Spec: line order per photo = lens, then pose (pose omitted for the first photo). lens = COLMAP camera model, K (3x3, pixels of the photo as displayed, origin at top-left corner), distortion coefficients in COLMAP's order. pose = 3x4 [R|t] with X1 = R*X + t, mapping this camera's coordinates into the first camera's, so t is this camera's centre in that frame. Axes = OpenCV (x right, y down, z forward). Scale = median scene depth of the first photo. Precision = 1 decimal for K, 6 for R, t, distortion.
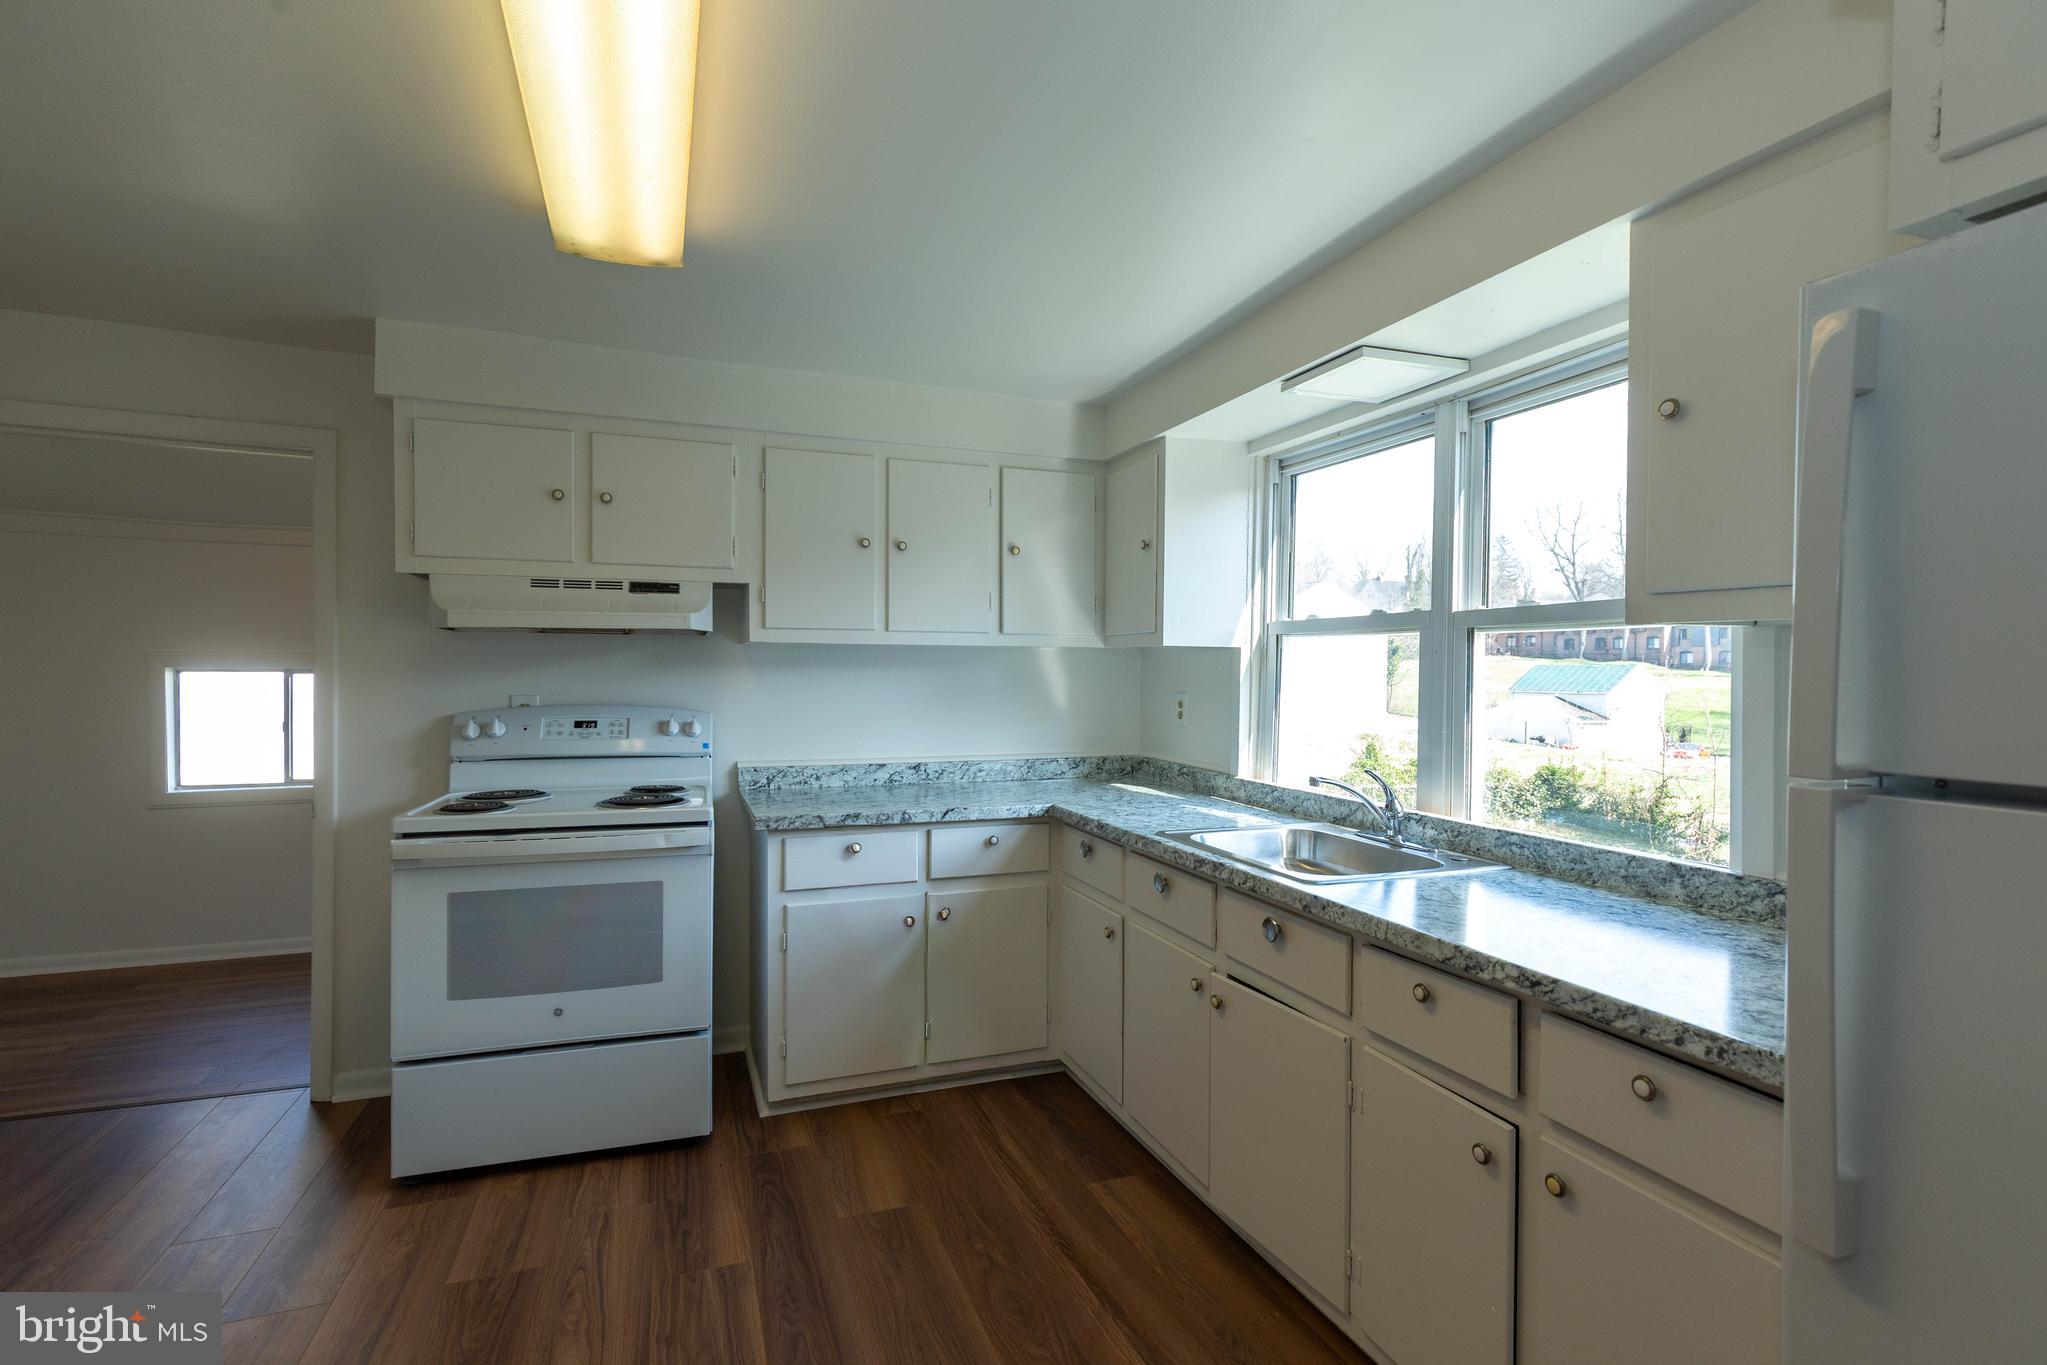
lens RADIAL K [[946.8, 0, 1013.8], [0, 946.8, 680.4], [0, 0, 1]] dist [0.003654, -0.001101]
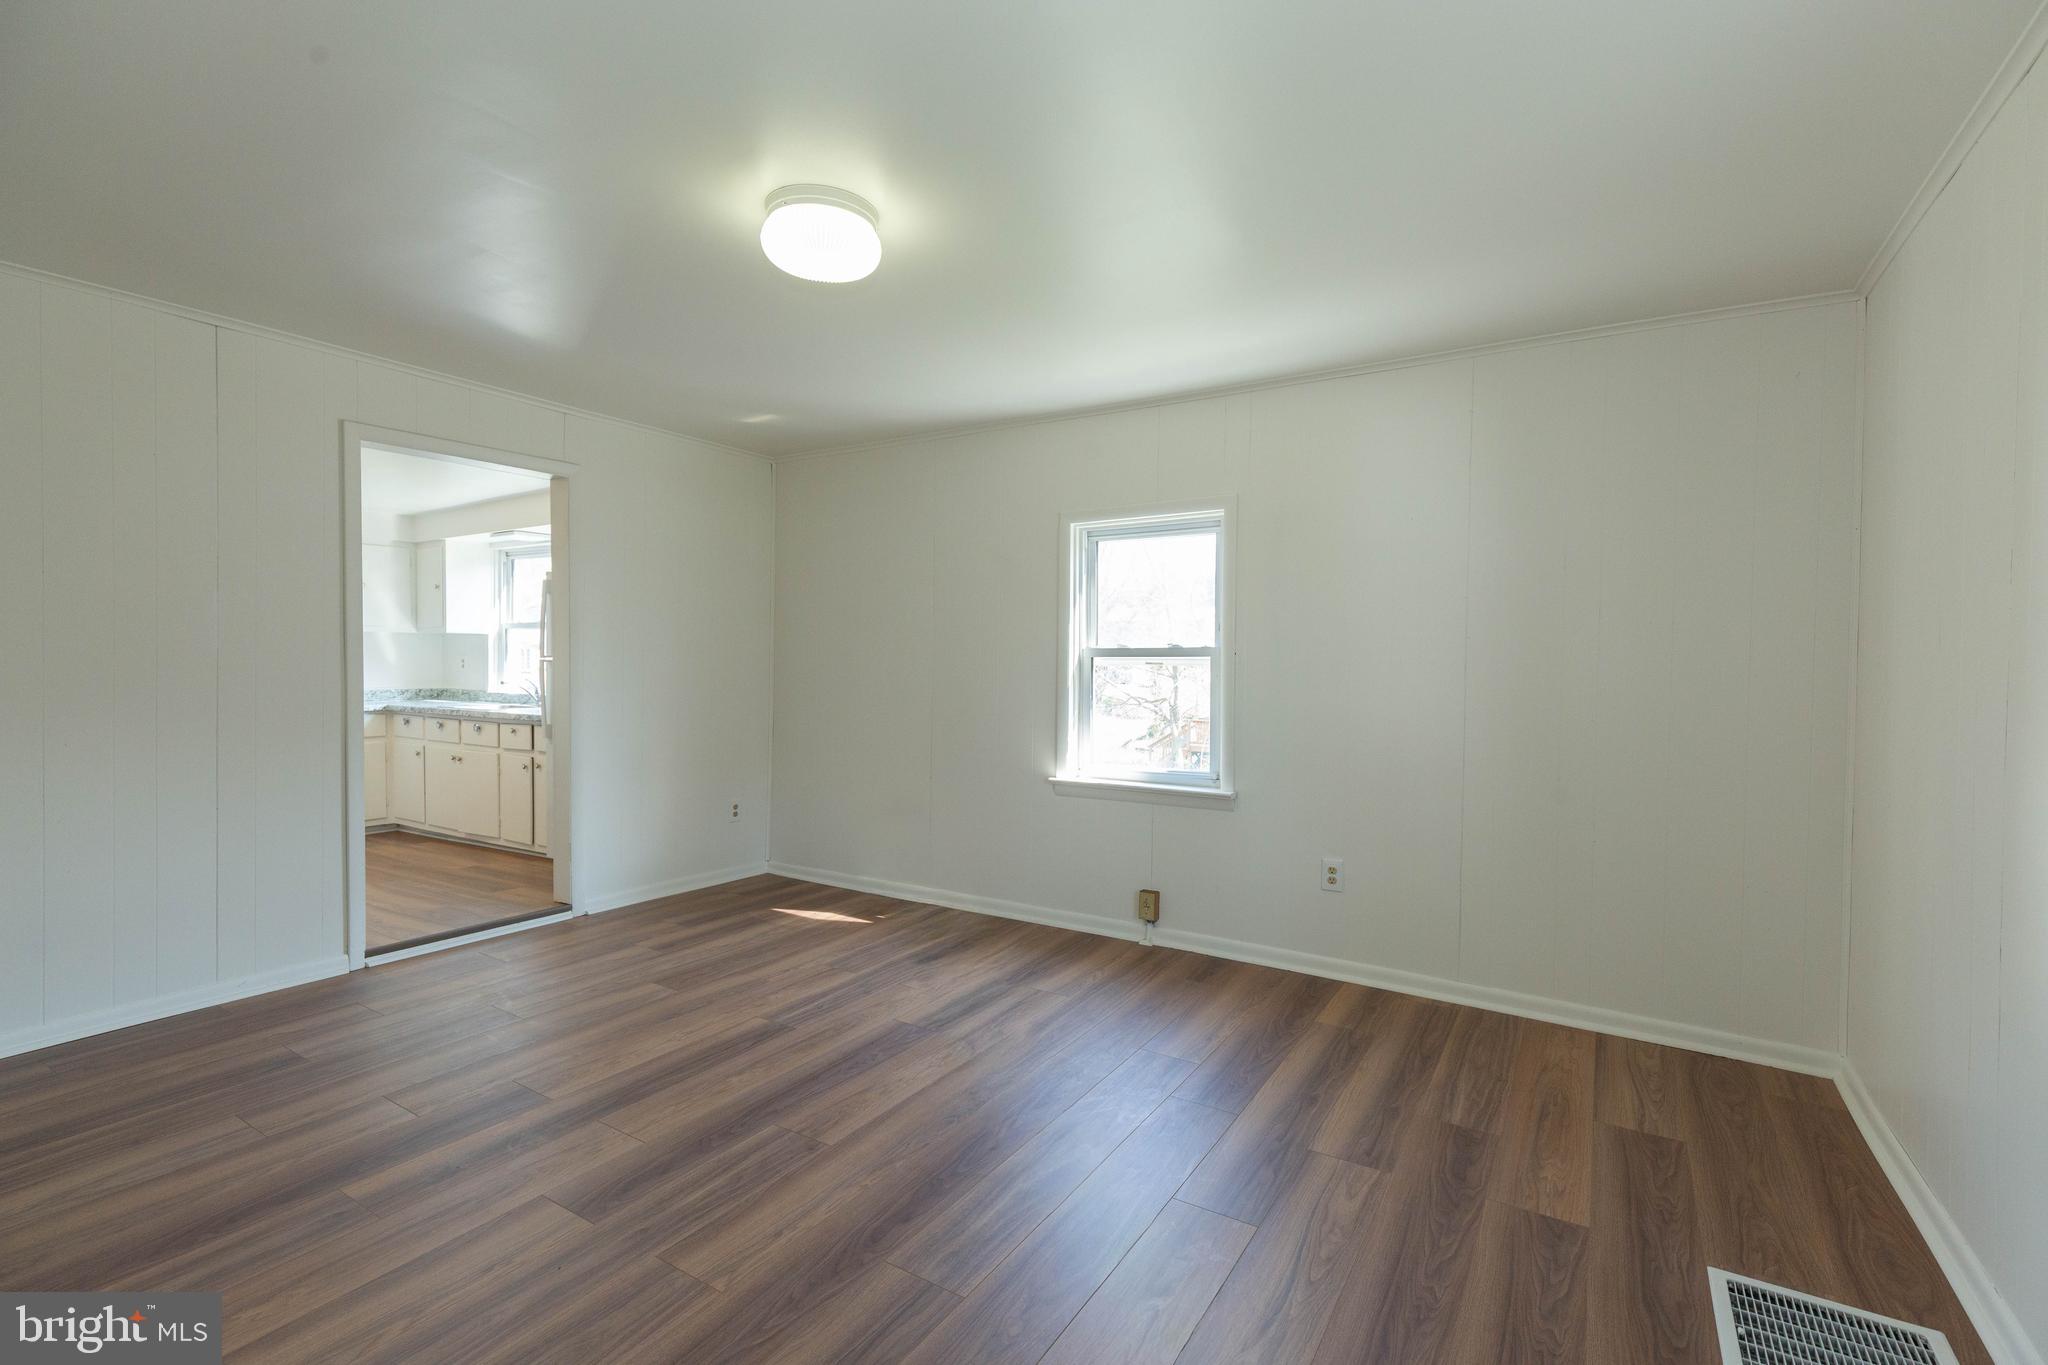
lens RADIAL K [[922.6, 0, 1048.8], [0, 922.6, 677.8], [0, 0, 1]] dist [0.011460, -0.000004]
pose [[0.791504, -0.019252, 0.610861, -0.061062], [0.008983, 0.999762, 0.019869, 0.041390], [-0.611098, -0.010239, 0.791489, -1.723464]]
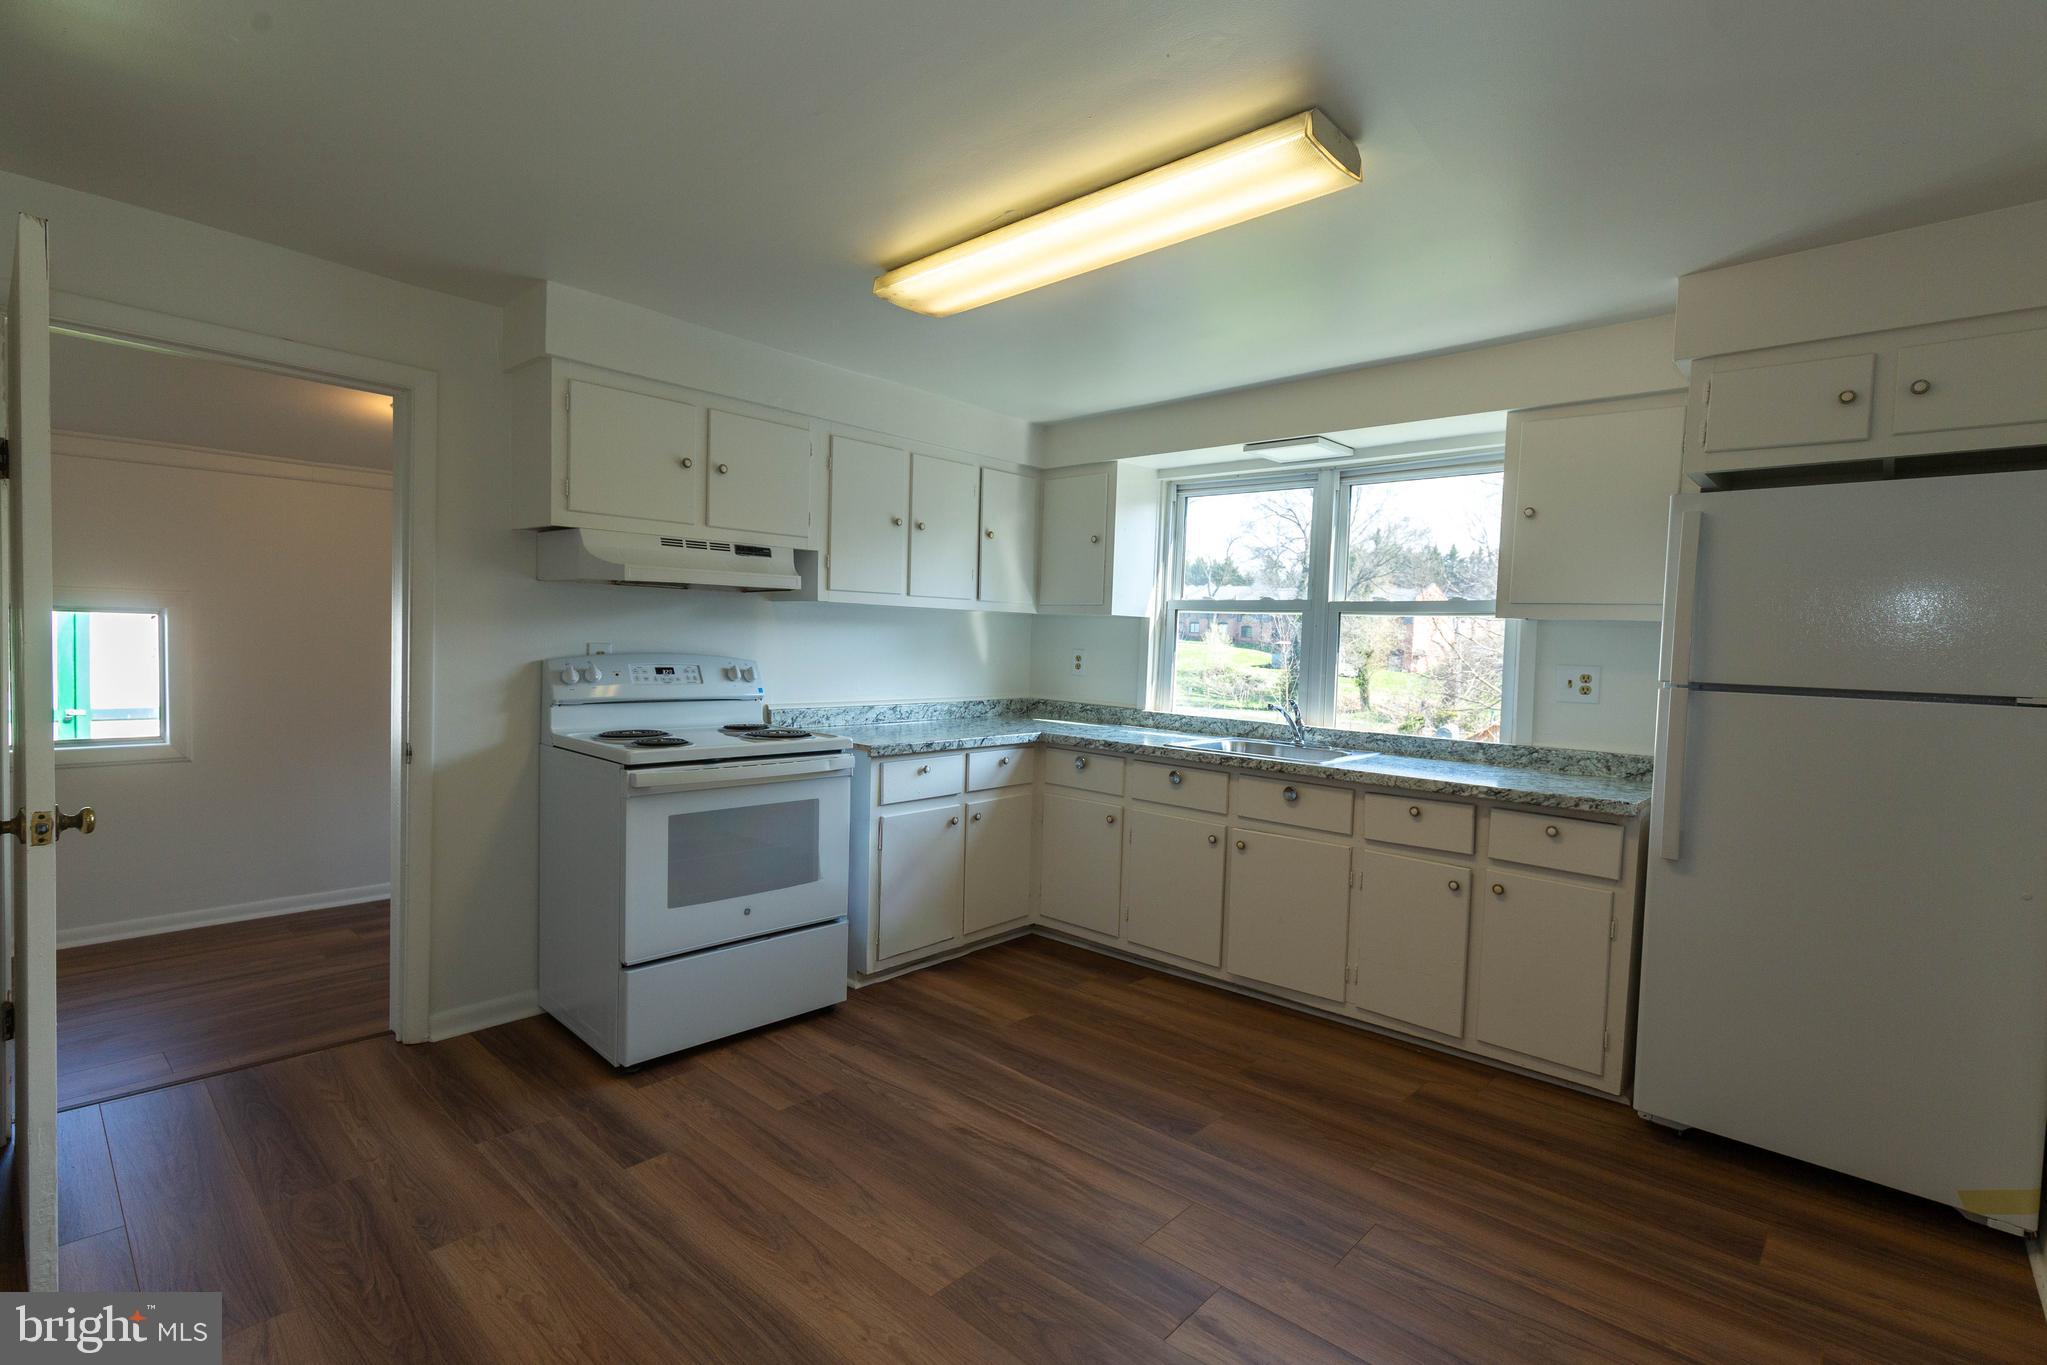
lens RADIAL K [[946.8, 0, 999.6], [0, 946.8, 682.6], [0, 0, 1]] dist [0.003654, -0.001101]
pose [[0.892038, -0.001791, 0.451957, -0.644887], [-0.019490, 0.998909, 0.042427, 0.006342], [-0.451540, -0.046656, 0.891030, -0.162295]]
